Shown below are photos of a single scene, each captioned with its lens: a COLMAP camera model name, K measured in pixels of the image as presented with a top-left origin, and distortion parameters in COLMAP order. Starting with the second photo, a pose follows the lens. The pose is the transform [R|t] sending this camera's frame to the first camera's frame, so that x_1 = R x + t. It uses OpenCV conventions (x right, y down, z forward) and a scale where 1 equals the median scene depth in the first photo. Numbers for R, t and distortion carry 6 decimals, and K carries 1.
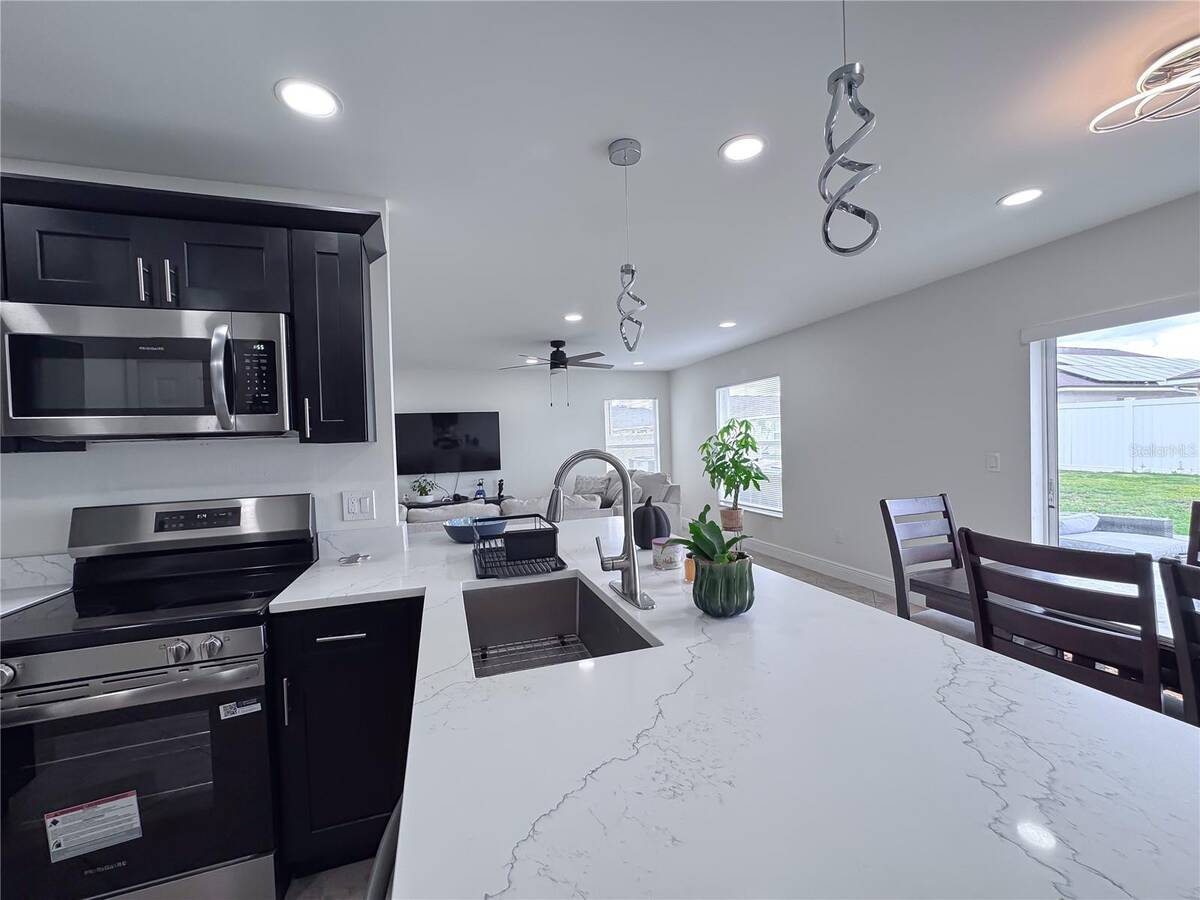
lens RADIAL K [[488.4, 0, 603.6], [0, 488.4, 454.5], [0, 0, 1]] dist [-0.007621, 0.001876]
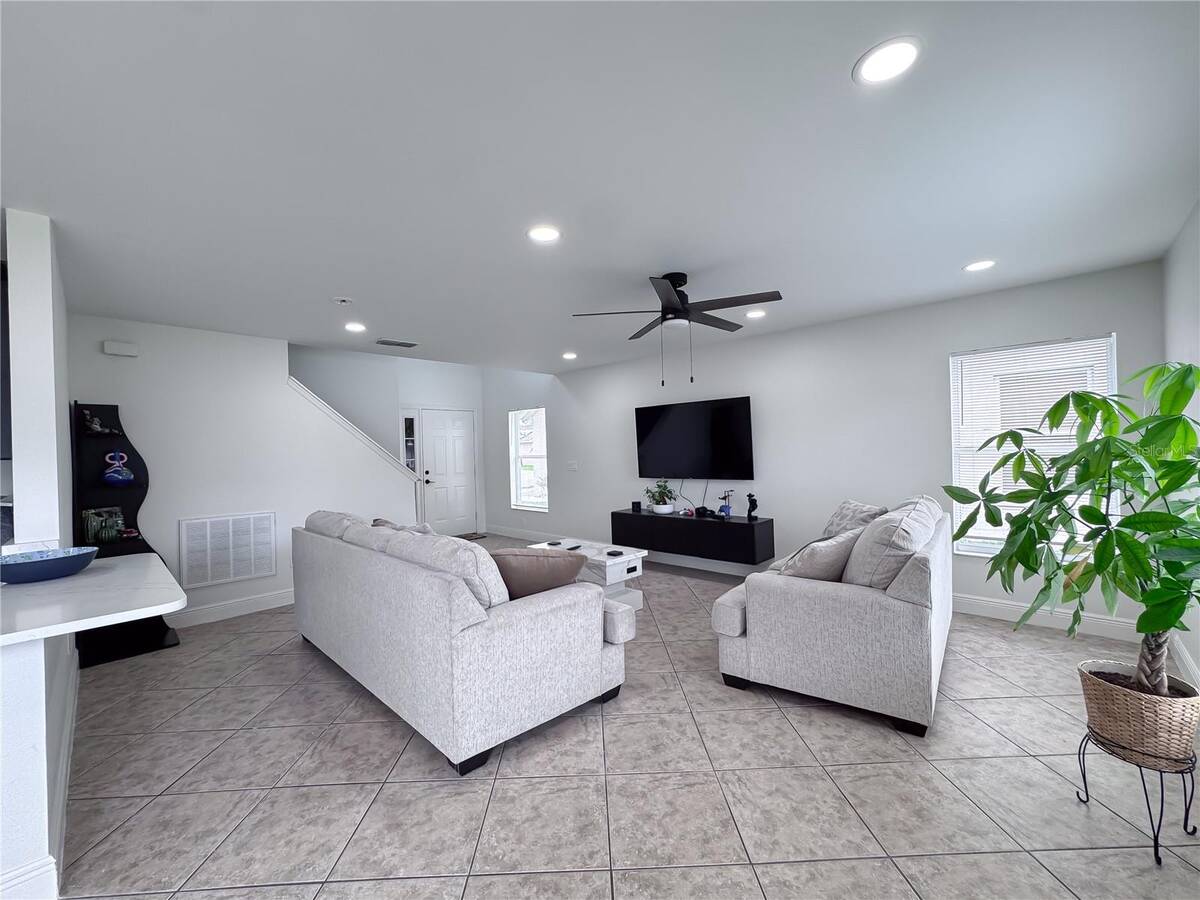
lens RADIAL K [[488.4, 0, 598.2], [0, 488.4, 448.7], [0, 0, 1]] dist [-0.007621, 0.001876]
pose [[0.474138, 0.020809, -0.880204, 0.363114], [-0.011079, 0.999783, 0.017668, -0.027521], [0.880381, 0.001375, 0.474266, 0.584572]]
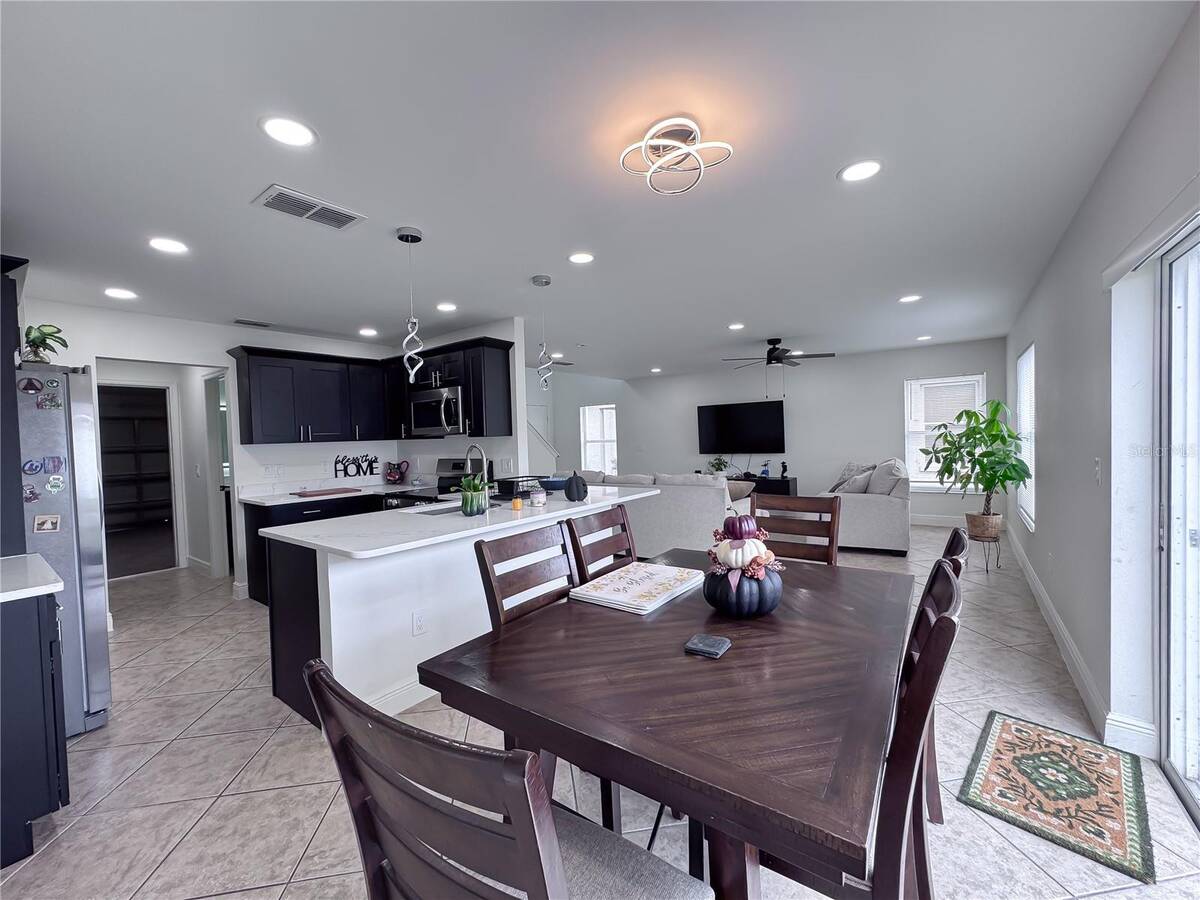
lens RADIAL K [[488.4, 0, 608.9], [0, 488.4, 453.9], [0, 0, 1]] dist [-0.007621, 0.001876]
pose [[0.595394, 0.045107, -0.802167, 0.535281], [-0.009642, 0.998752, 0.049004, -0.020771], [0.803376, -0.021443, 0.595086, 0.032652]]
